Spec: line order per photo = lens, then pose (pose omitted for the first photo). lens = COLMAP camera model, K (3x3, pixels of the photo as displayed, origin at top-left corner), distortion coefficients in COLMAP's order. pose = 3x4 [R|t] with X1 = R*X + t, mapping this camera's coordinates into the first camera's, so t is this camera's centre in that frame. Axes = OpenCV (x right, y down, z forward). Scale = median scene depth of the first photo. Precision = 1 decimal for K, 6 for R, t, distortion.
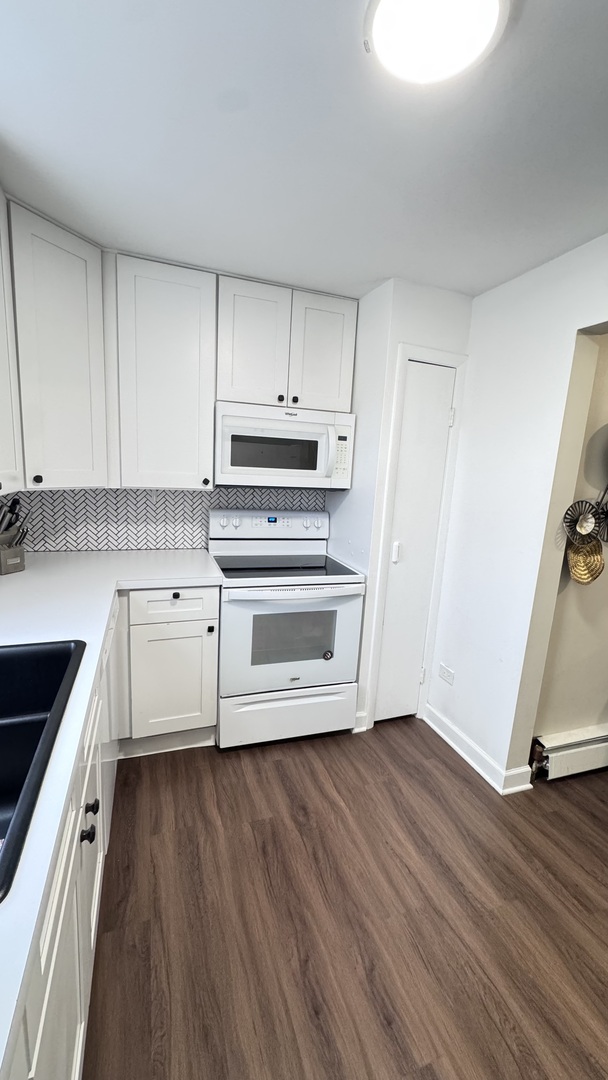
lens RADIAL K [[431.8, 0, 303.7], [0, 431.8, 541.9], [0, 0, 1]] dist [-0.001278, 0.000243]
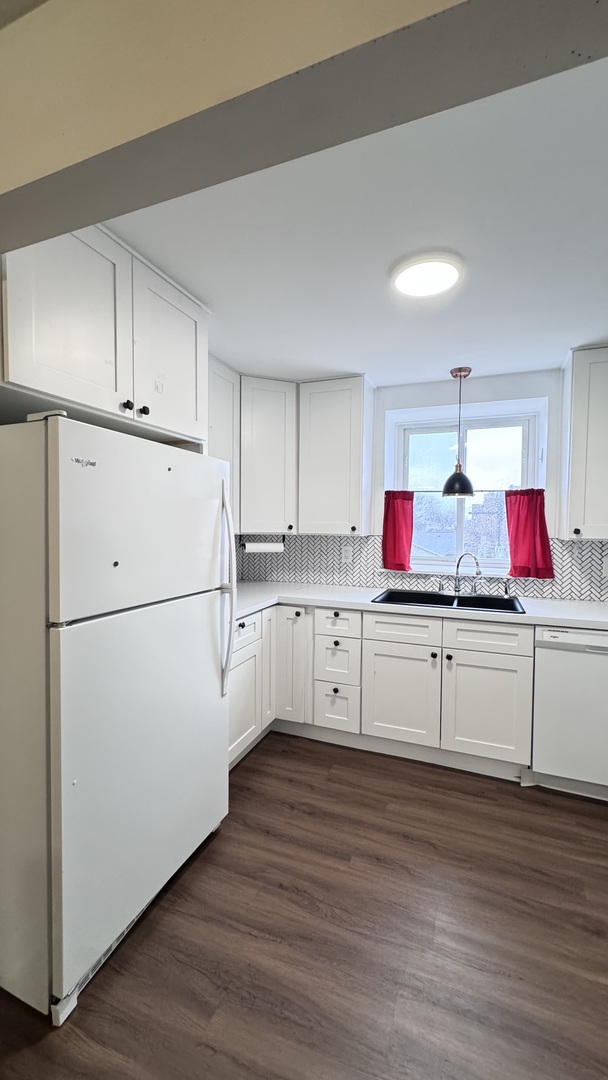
lens RADIAL K [[431.8, 0, 306.2], [0, 431.8, 540.8], [0, 0, 1]] dist [-0.001278, 0.000243]
pose [[-0.663935, -0.032721, -0.747074, 1.275854], [-0.175006, 0.978097, 0.112690, -0.097118], [0.727023, 0.205561, -0.655120, 1.307886]]
